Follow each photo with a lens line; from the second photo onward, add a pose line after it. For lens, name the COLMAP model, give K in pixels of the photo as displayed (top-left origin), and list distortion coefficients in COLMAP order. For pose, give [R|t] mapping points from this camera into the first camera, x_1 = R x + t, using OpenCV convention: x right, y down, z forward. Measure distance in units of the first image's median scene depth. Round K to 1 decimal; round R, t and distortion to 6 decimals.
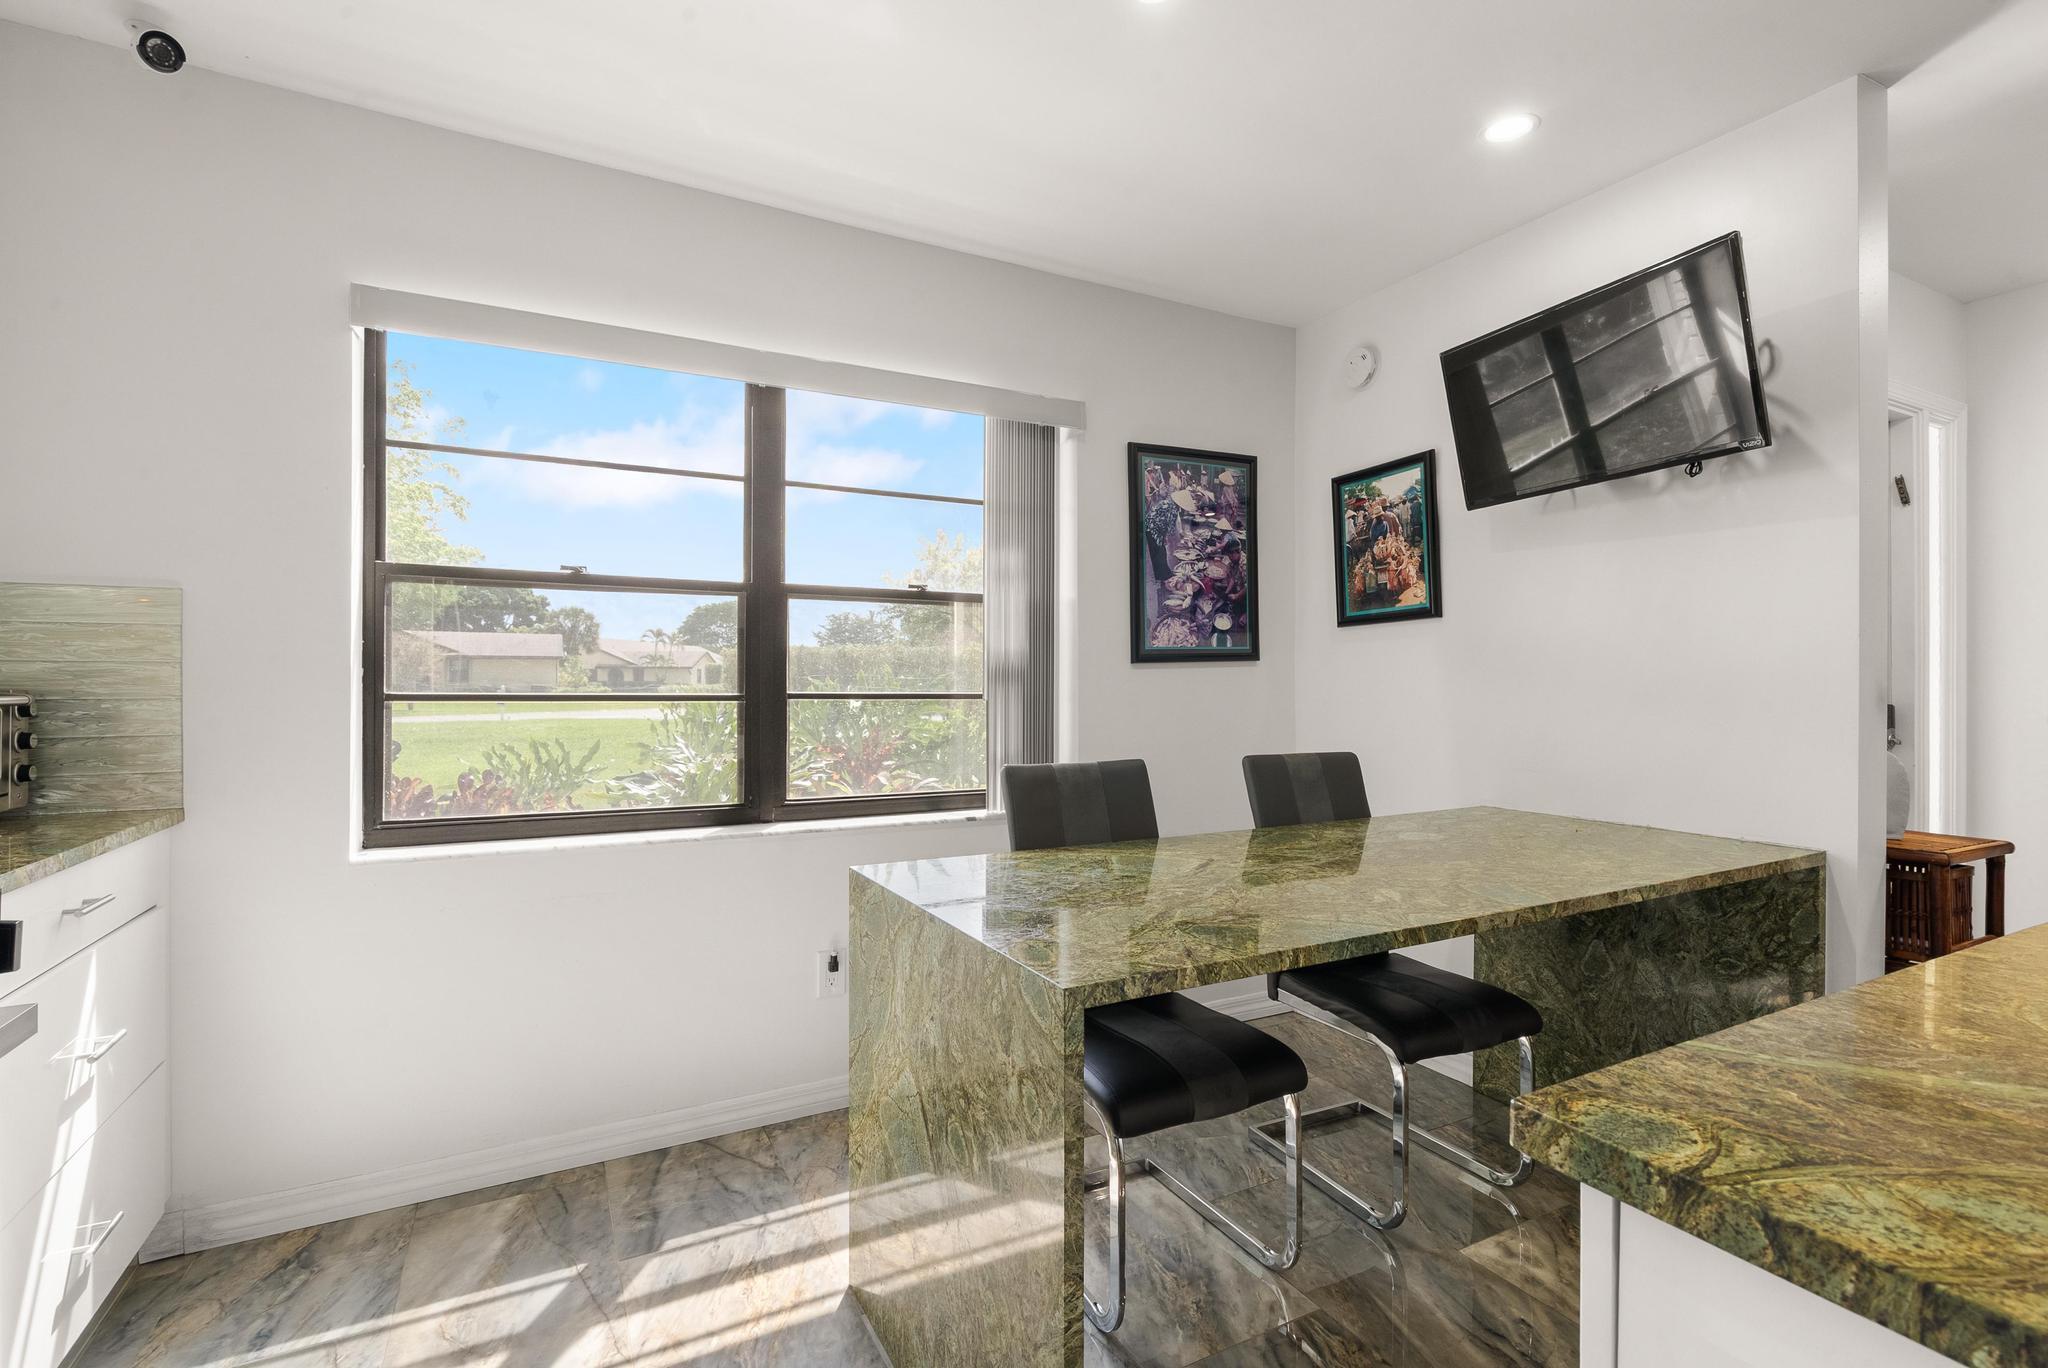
lens RADIAL K [[926.6, 0, 1022.3], [0, 926.6, 675.9], [0, 0, 1]] dist [-0.002542, 0.000294]
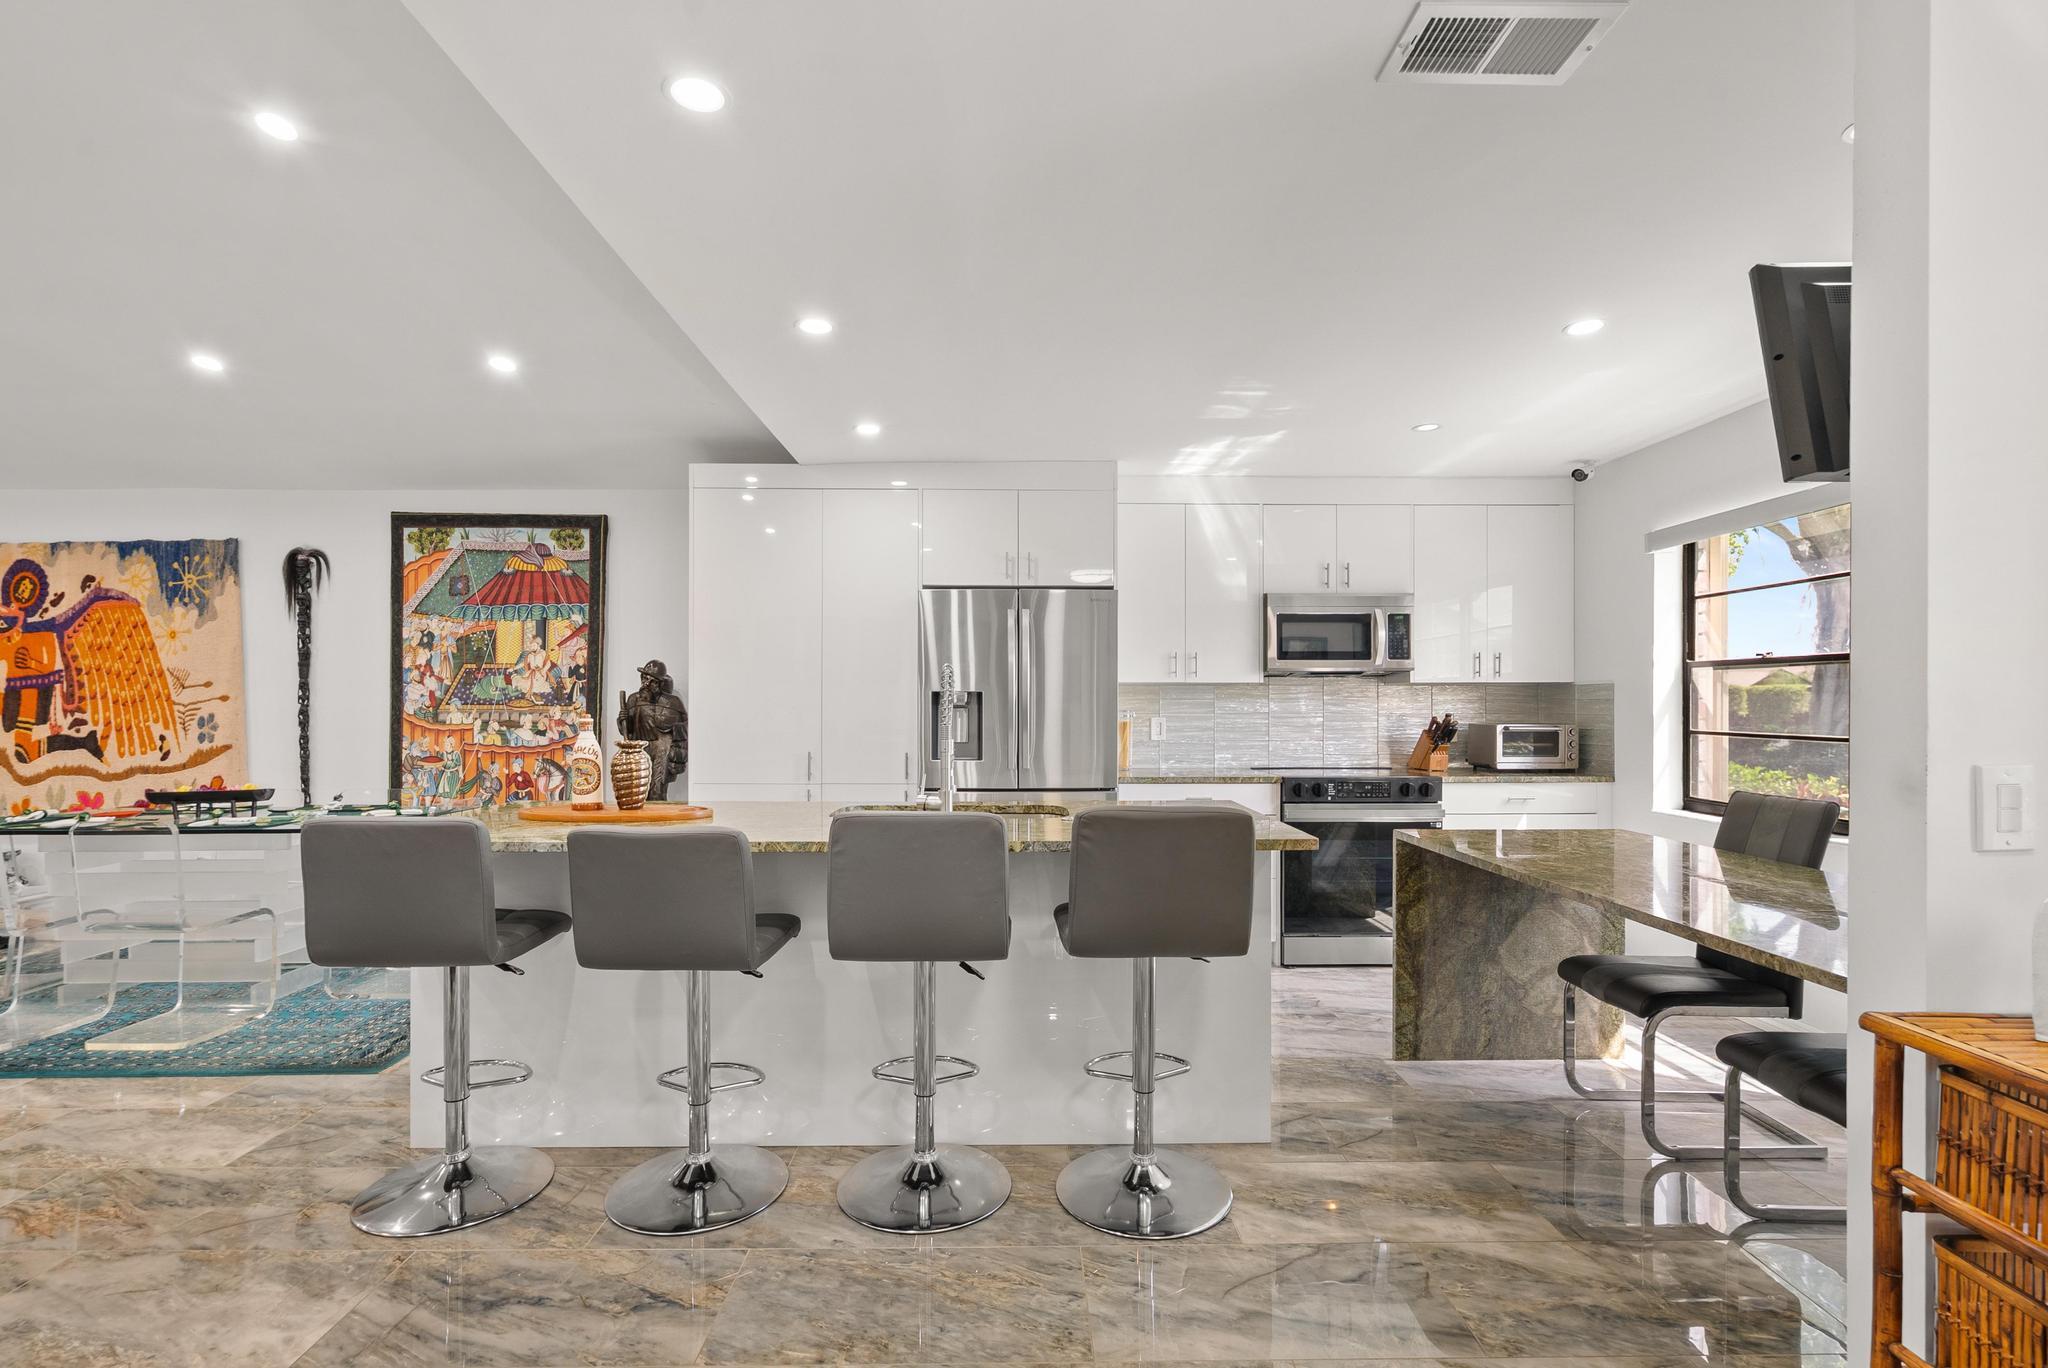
lens RADIAL K [[938.2, 0, 1025.4], [0, 938.2, 708.2], [0, 0, 1]] dist [-0.000335, -0.000319]
pose [[-0.457897, 0.000851, -0.889005, 1.175710], [0.004222, 0.999990, -0.001217, -0.022061], [0.888995, -0.004310, -0.457896, 0.463571]]
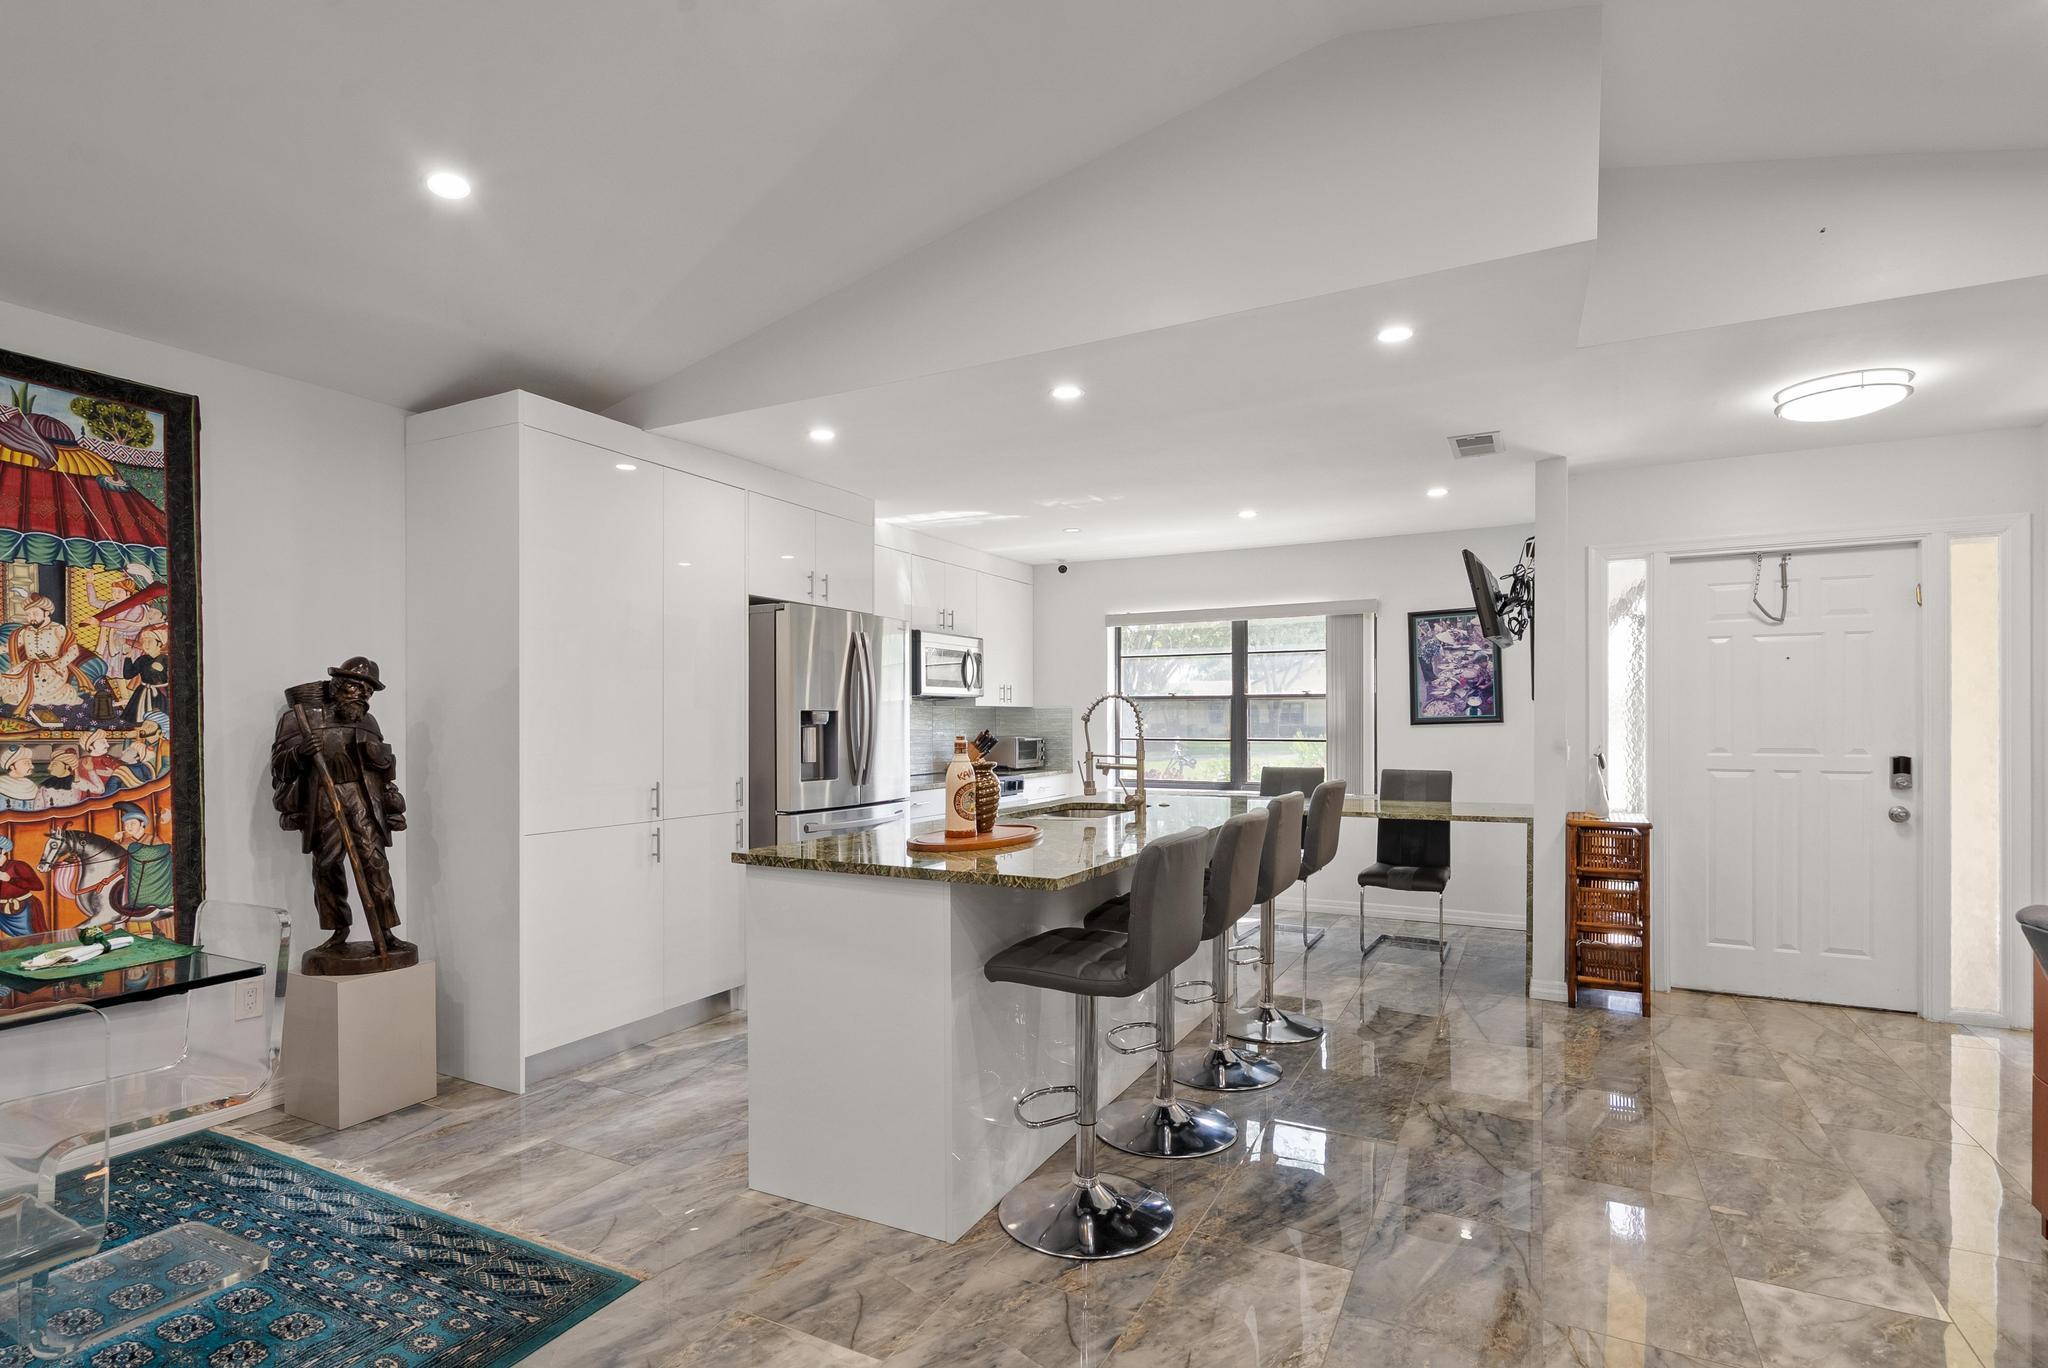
lens RADIAL K [[984.1, 0, 1025.2], [0, 984.1, 725.9], [0, 0, 1]] dist [0.002698, -0.000827]
pose [[0.565375, -0.000141, -0.824834, 1.339787], [0.010055, 0.999927, 0.006721, -0.033505], [0.824773, -0.012094, 0.565335, -0.825237]]
